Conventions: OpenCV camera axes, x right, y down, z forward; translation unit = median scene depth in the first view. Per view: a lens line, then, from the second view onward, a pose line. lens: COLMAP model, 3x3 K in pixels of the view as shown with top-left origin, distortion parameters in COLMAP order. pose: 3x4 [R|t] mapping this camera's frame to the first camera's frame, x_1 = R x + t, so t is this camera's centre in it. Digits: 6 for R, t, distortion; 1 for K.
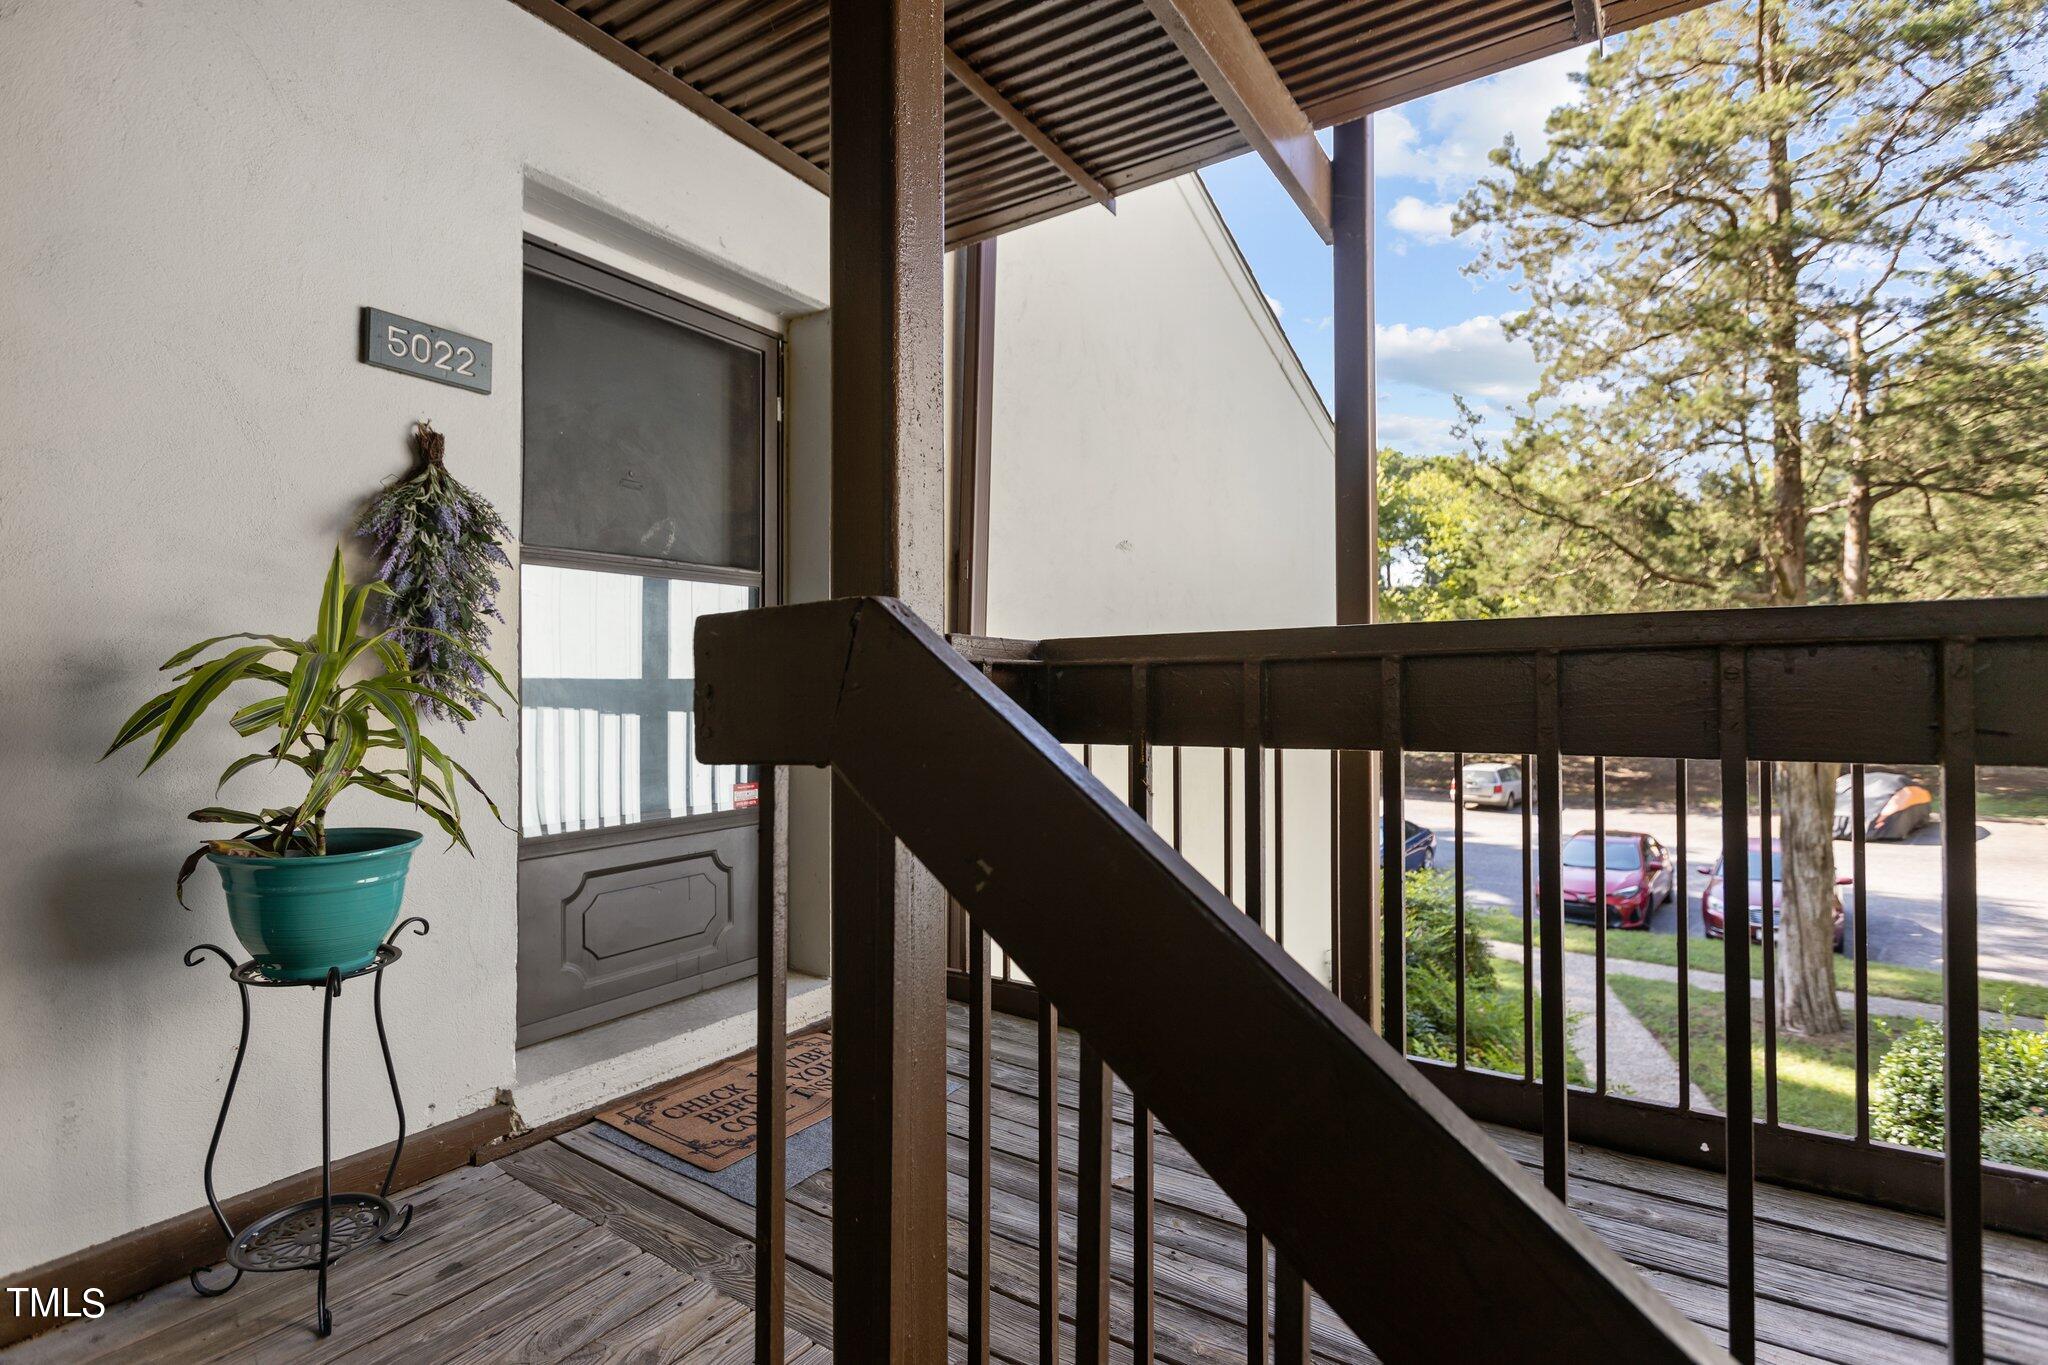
lens RADIAL K [[994.3, 0, 1024.3], [0, 994.3, 687.3], [0, 0, 1]] dist [0.002062, 0.000052]
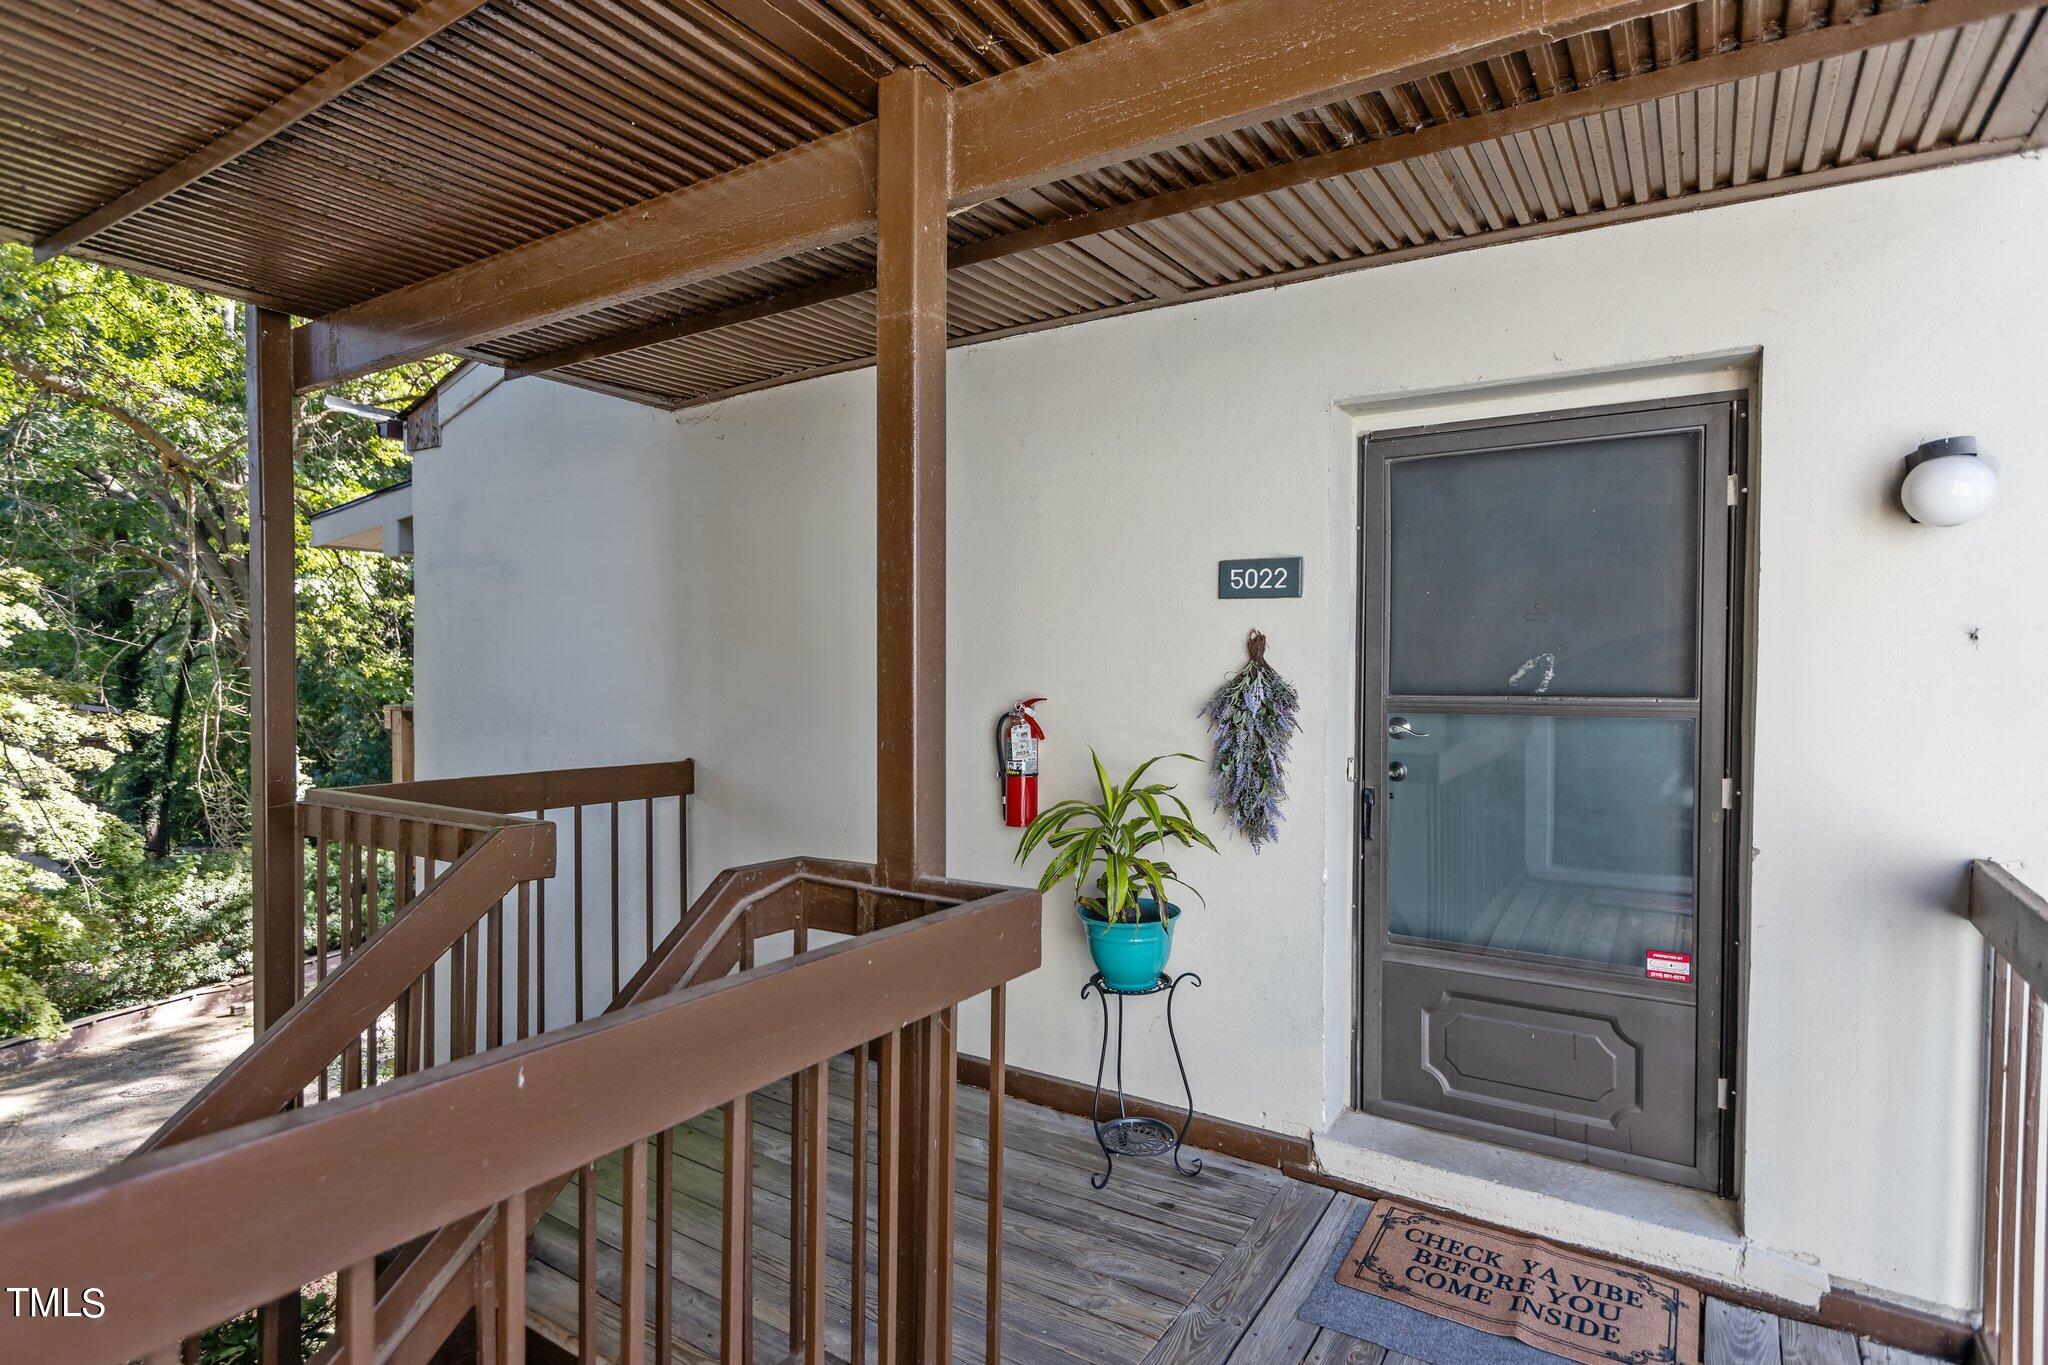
lens RADIAL K [[1041.0, 0, 1029.0], [0, 1041.0, 673.1], [0, 0, 1]] dist [-0.004280, -0.003884]
pose [[0.010160, 0.006156, -0.999929, 0.803405], [-0.005521, 0.999966, 0.006100, -0.192314], [0.999933, 0.005459, 0.010194, 0.605457]]
